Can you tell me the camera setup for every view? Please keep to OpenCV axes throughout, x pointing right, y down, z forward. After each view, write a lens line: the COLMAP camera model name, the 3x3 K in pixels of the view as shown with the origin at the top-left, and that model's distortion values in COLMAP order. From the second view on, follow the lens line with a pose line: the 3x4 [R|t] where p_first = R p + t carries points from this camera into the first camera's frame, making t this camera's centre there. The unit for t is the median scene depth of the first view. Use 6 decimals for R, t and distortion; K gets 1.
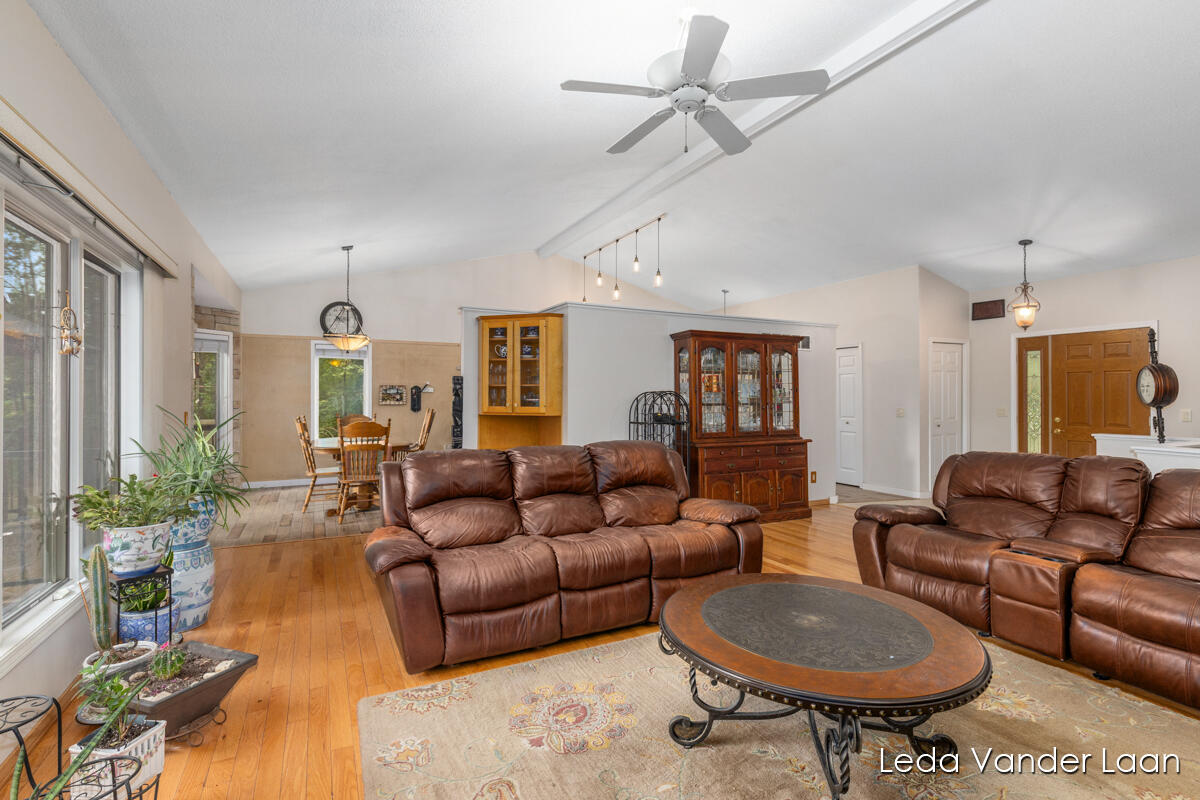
lens RADIAL K [[568.6, 0, 606.8], [0, 568.6, 391.2], [0, 0, 1]] dist [-0.000874, 0.000238]
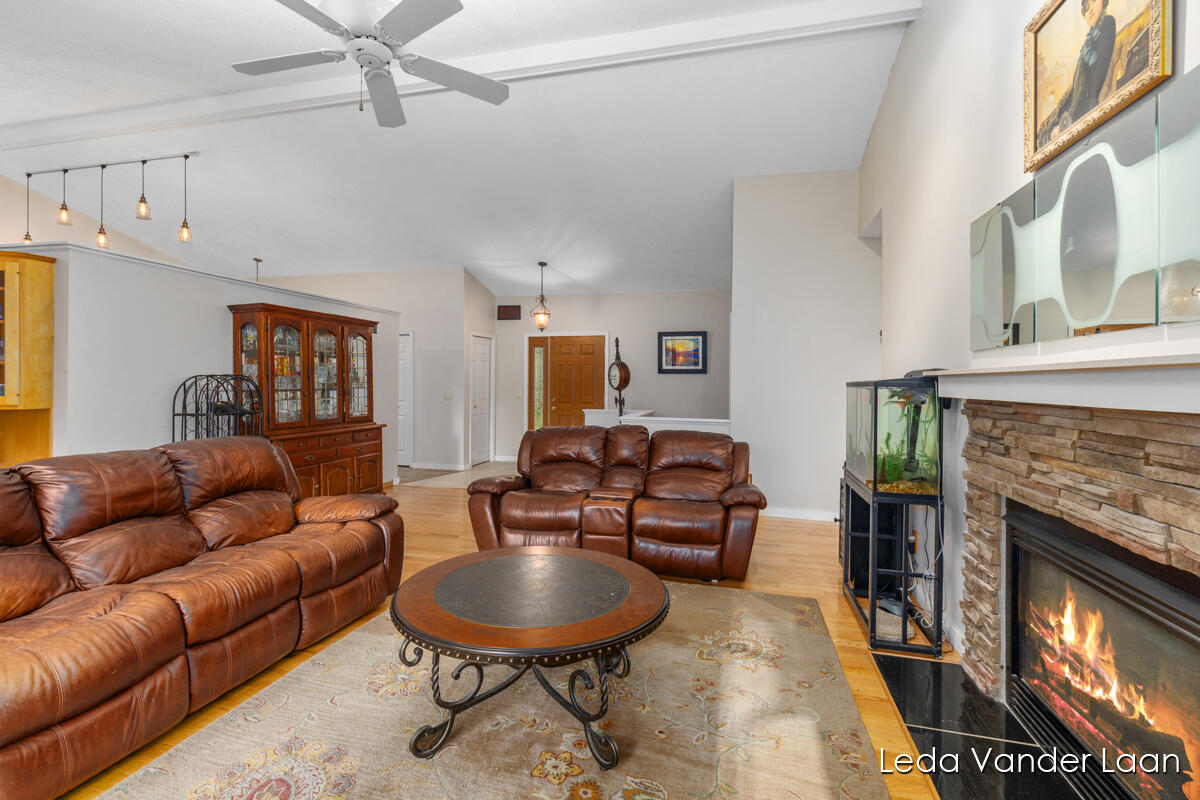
lens RADIAL K [[542.4, 0, 623.8], [0, 542.4, 380.6], [0, 0, 1]] dist [0.010904, -0.001796]
pose [[0.665828, 0.007643, 0.746066, -0.174998], [-0.014282, 0.999895, 0.002502, -0.002269], [-0.745968, -0.012321, 0.665867, 0.089198]]
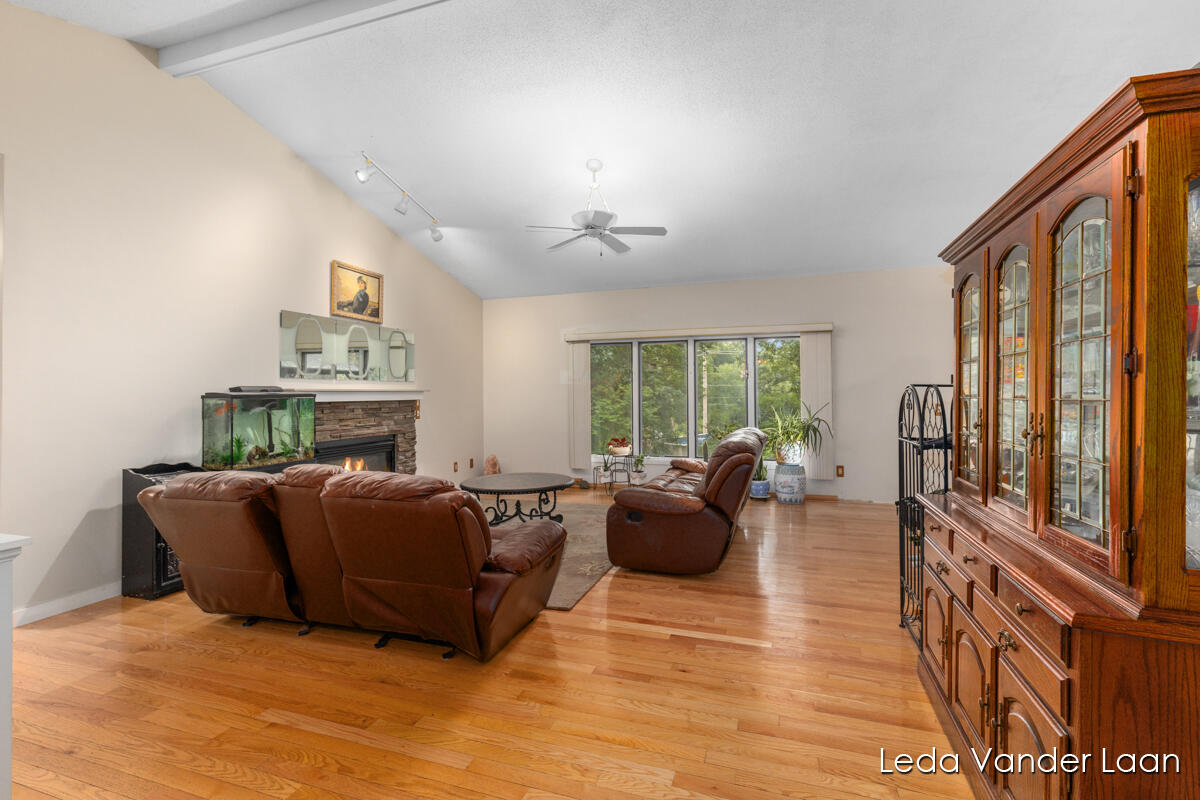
lens RADIAL K [[542.4, 0, 605.1], [0, 542.4, 400.5], [0, 0, 1]] dist [0.010904, -0.001796]
pose [[-0.719423, 0.016255, -0.694382, 1.282938], [0.017693, 0.999831, 0.005074, 0.019133], [0.694347, -0.008635, -0.719589, 2.112579]]
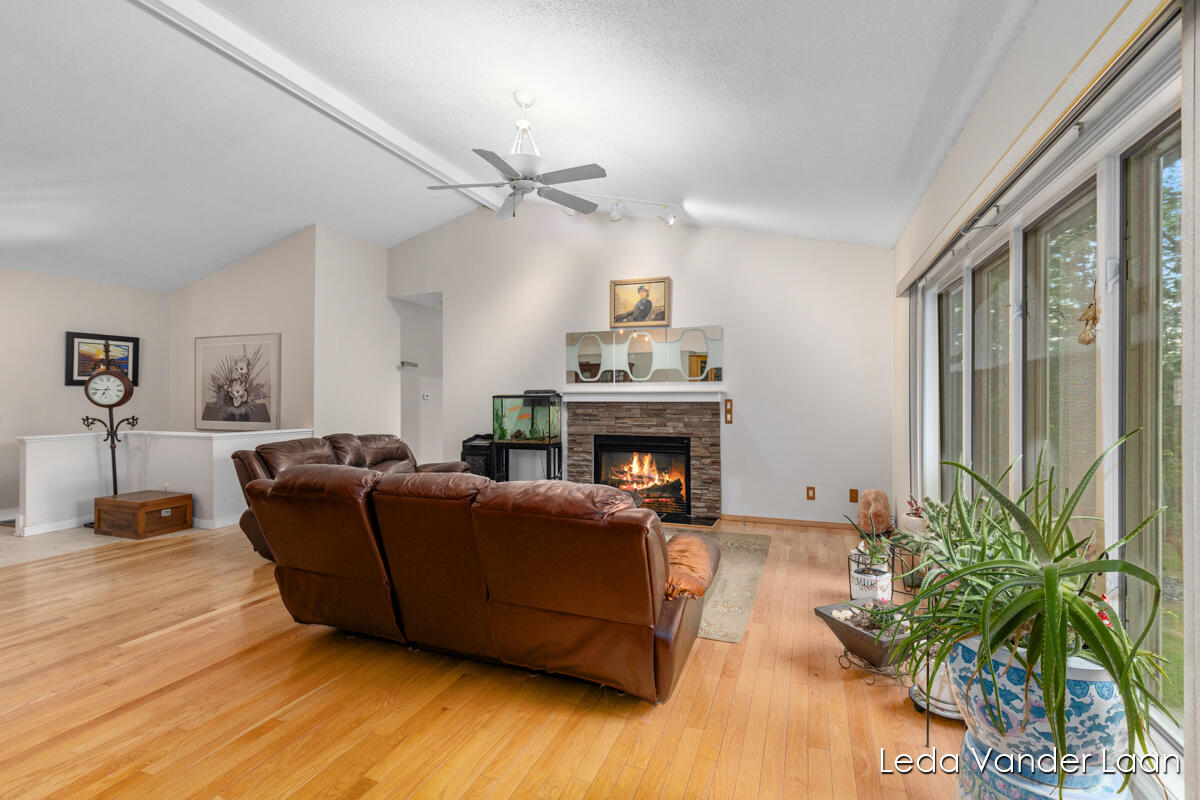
lens RADIAL K [[542.4, 0, 588.6], [0, 542.4, 397.6], [0, 0, 1]] dist [0.010904, -0.001796]
pose [[-0.644680, -0.000834, 0.764452, -0.905859], [-0.004876, 0.999984, -0.003021, 0.006500], [-0.764437, -0.005675, -0.644673, 1.613519]]
